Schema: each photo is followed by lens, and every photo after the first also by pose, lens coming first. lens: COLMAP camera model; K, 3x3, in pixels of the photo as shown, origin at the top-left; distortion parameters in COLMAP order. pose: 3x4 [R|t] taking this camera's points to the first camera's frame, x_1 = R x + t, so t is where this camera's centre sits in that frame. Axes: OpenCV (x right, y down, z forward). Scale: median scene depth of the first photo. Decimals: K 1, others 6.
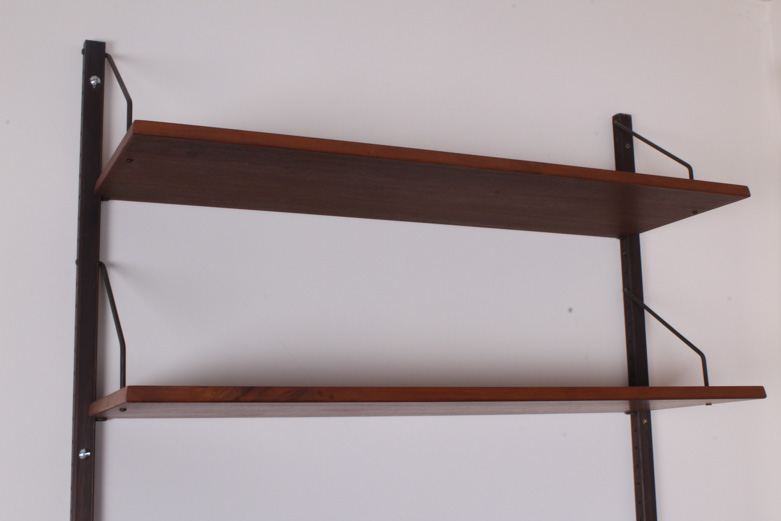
lens RADIAL K [[1040.0, 0, 390.9], [0, 1040.0, 259.2], [0, 0, 1]] dist [-0.105569, 0.000000]
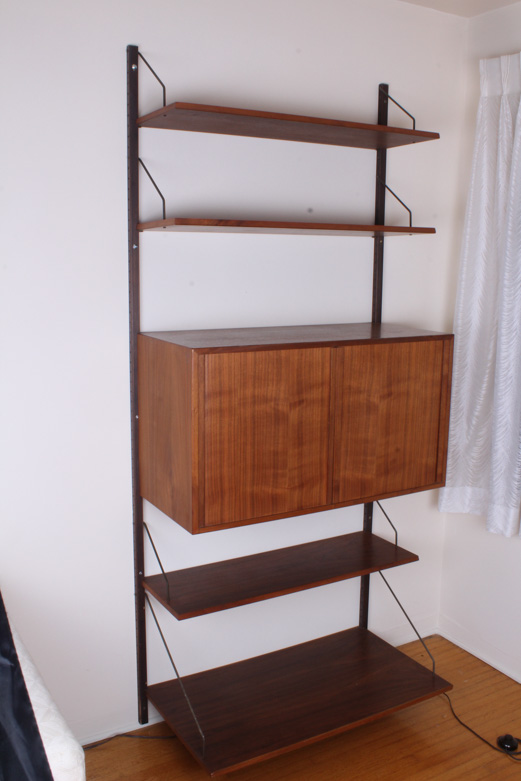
lens RADIAL K [[769.0, 0, 260.2], [0, 769.0, 390.7], [0, 0, 1]] dist [-0.072908, 0.000000]
pose [[0.995803, 0.018065, 0.089720, -0.143390], [-0.047546, 0.939764, 0.338500, -0.079676], [-0.078200, -0.341345, 0.936679, -0.588905]]
